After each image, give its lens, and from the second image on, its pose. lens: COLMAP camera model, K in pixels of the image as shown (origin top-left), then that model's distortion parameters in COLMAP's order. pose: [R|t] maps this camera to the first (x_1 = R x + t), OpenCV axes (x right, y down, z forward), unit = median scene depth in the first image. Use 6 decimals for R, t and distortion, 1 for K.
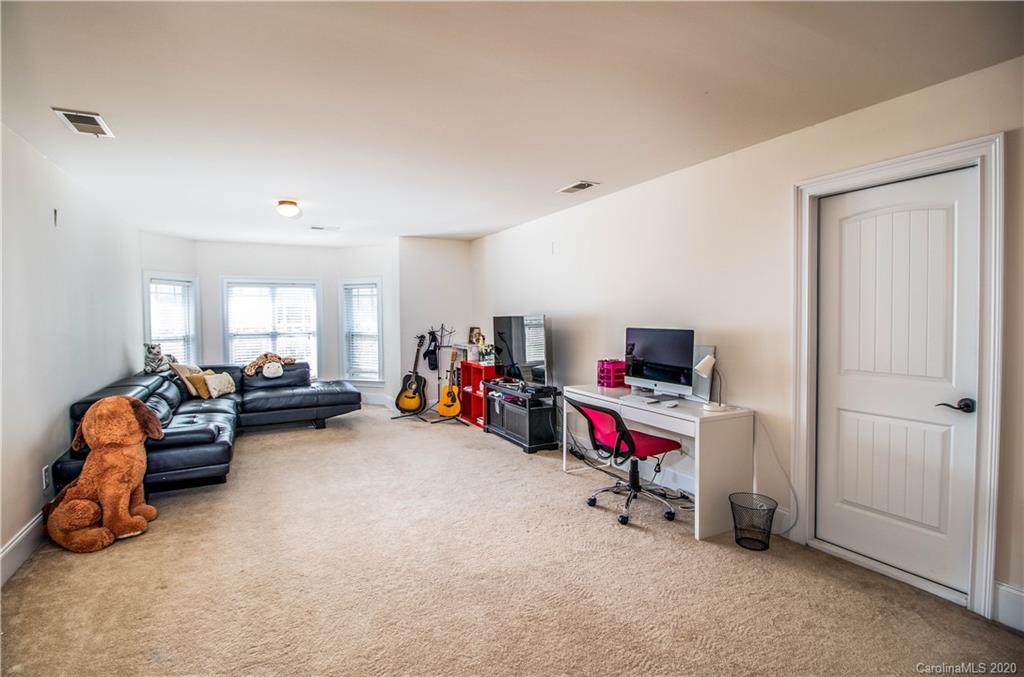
lens RADIAL K [[482.6, 0, 513.1], [0, 482.6, 323.1], [0, 0, 1]] dist [-0.013848, -0.000551]
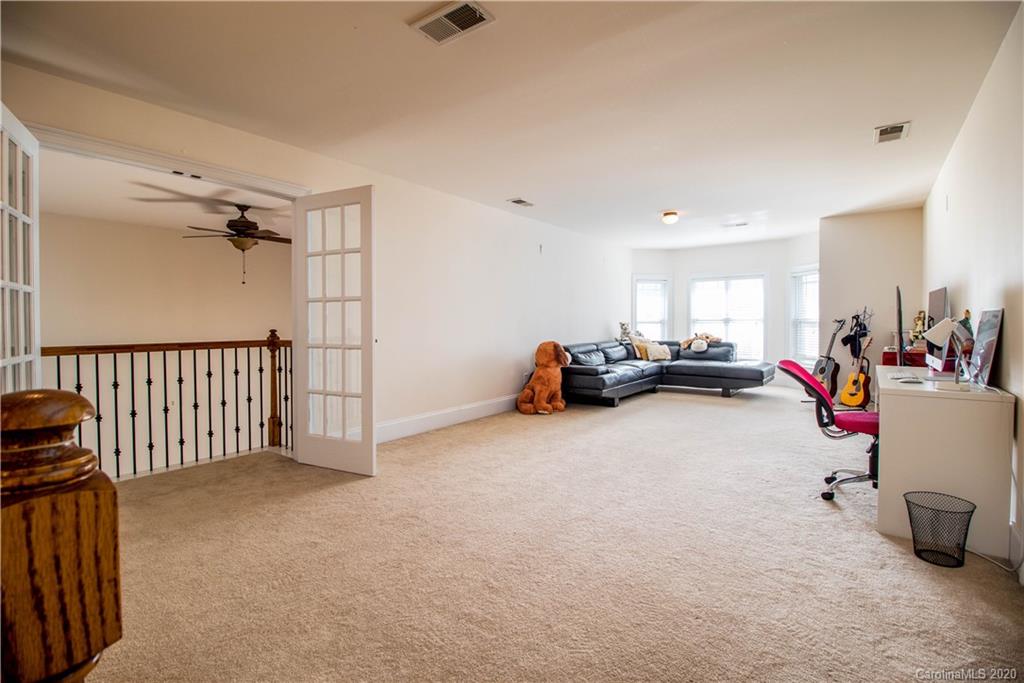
lens RADIAL K [[469.9, 0, 509.1], [0, 469.9, 324.1], [0, 0, 1]] dist [0.001710, -0.012953]
pose [[0.445805, 0.010718, -0.895066, 0.367443], [-0.008179, 0.999935, 0.007900, 0.035637], [0.895093, 0.003799, 0.445864, 0.019393]]
